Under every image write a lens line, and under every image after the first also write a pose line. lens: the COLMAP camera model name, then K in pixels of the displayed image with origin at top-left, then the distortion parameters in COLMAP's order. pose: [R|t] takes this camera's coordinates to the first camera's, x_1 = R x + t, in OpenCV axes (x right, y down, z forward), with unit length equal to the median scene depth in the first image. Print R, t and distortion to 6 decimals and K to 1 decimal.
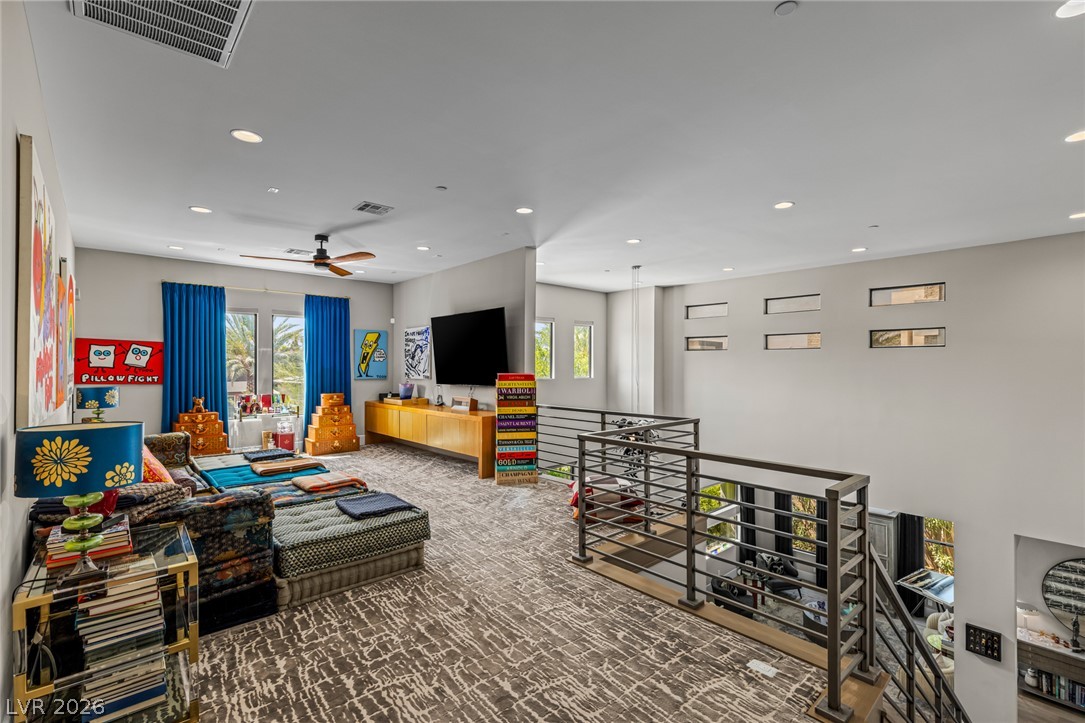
lens RADIAL K [[485.0, 0, 542.4], [0, 485.0, 363.7], [0, 0, 1]] dist [0.003005, -0.001301]
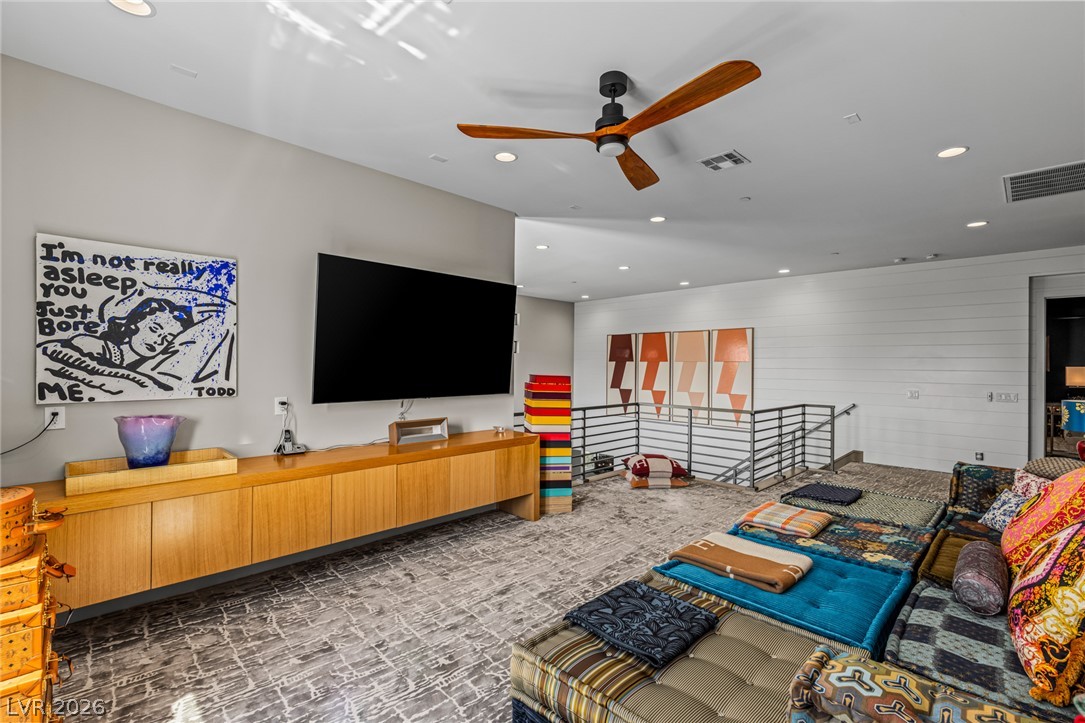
lens RADIAL K [[485.0, 0, 544.3], [0, 485.0, 362.6], [0, 0, 1]] dist [0.003005, -0.001301]
pose [[-0.070905, 0.001325, 0.997482, -0.623486], [-0.010589, 0.999942, -0.002081, 0.003107], [-0.997427, -0.010710, -0.070887, 0.757648]]
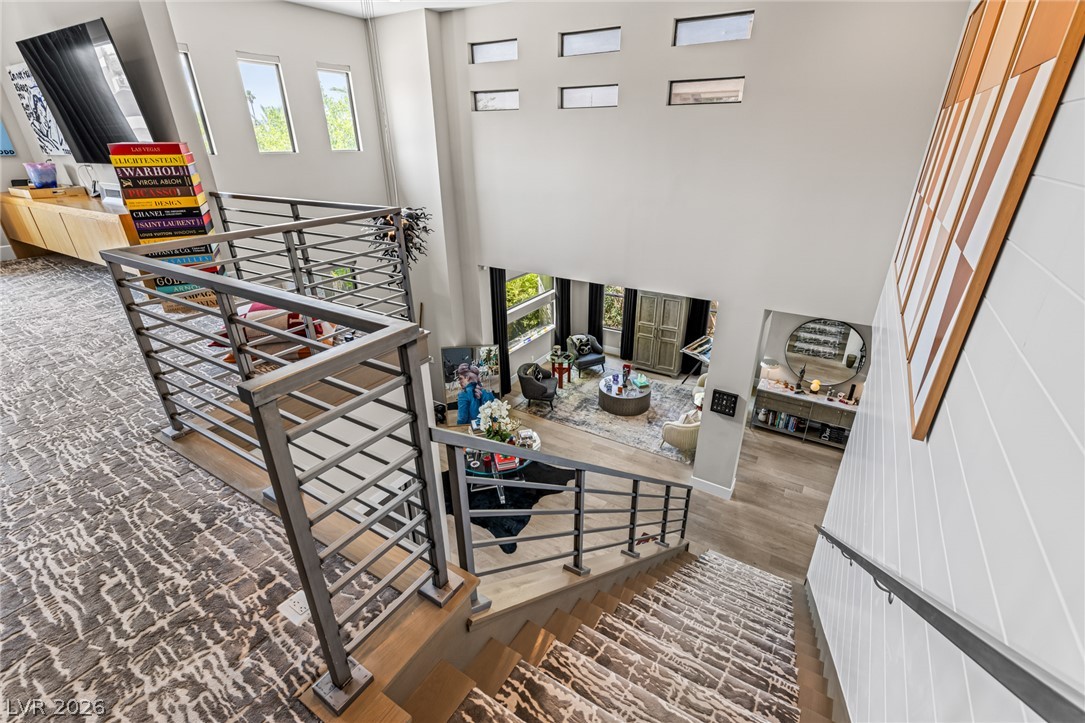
lens RADIAL K [[485.0, 0, 546.2], [0, 485.0, 366.1], [0, 0, 1]] dist [0.003005, -0.001301]
pose [[0.962262, -0.120925, 0.243780, 0.187554], [0.004684, 0.903068, 0.429473, 0.010229], [-0.272084, -0.412124, 0.869554, 0.130723]]
